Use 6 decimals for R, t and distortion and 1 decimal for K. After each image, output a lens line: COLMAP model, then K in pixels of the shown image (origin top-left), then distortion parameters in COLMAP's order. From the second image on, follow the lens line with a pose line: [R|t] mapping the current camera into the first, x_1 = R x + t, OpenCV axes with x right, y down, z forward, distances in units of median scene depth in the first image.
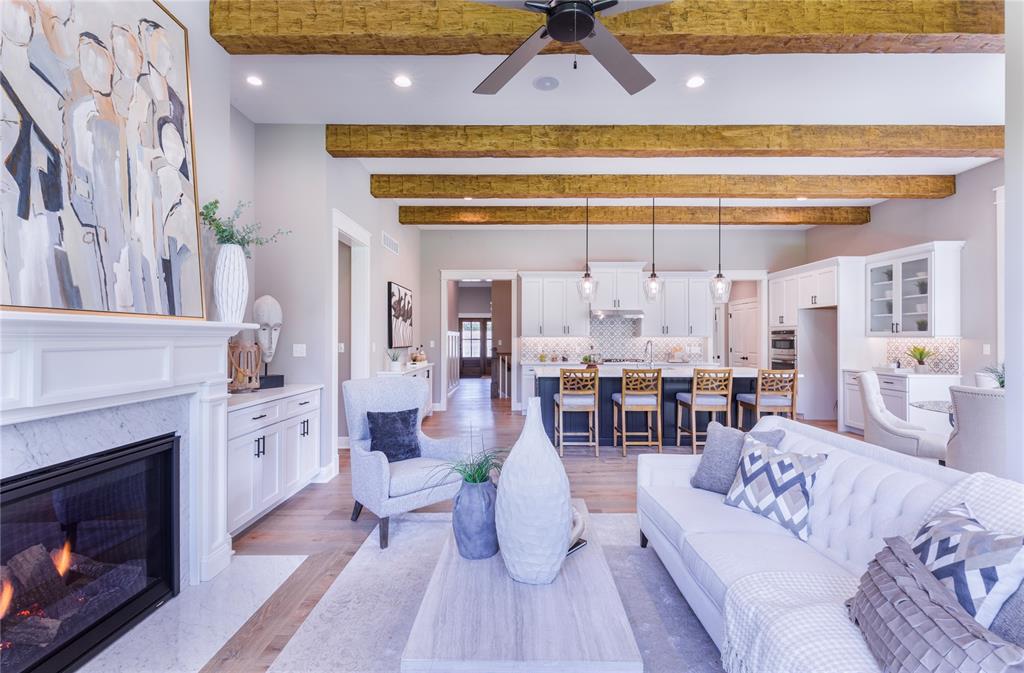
lens RADIAL K [[461.5, 0, 515.0], [0, 461.5, 331.3], [0, 0, 1]] dist [0.011330, -0.002982]
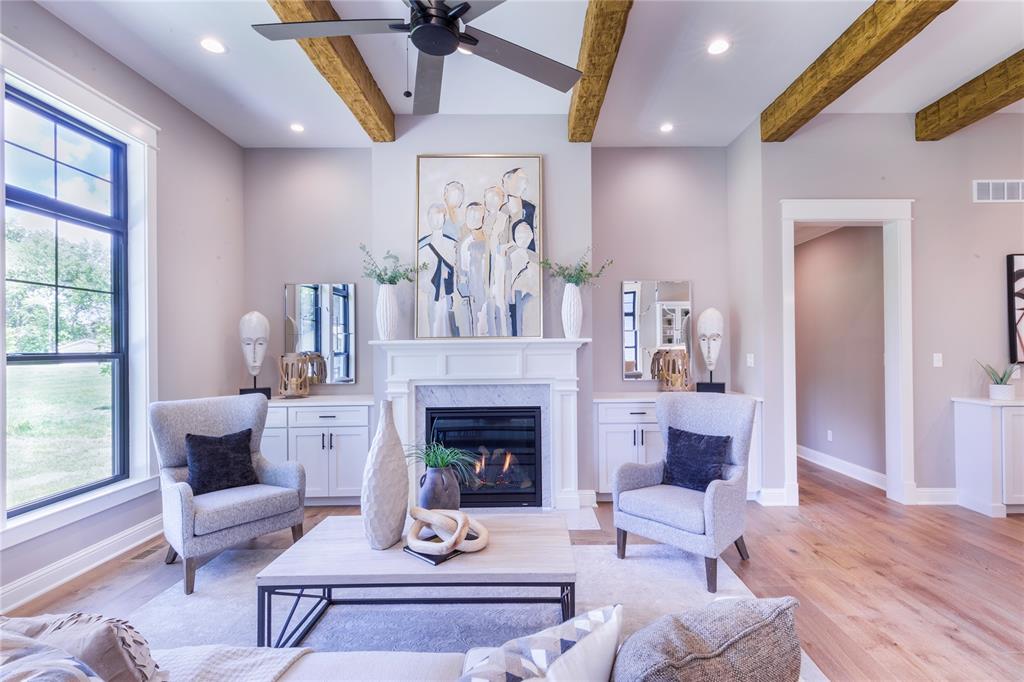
lens RADIAL K [[439.5, 0, 504.5], [0, 439.5, 343.1], [0, 0, 1]] dist [0.002283, -0.001079]
pose [[0.008823, -0.005853, -0.999944, 0.347876], [0.018741, 0.999808, -0.005687, -0.000394], [0.999785, -0.018689, 0.008931, 0.371645]]
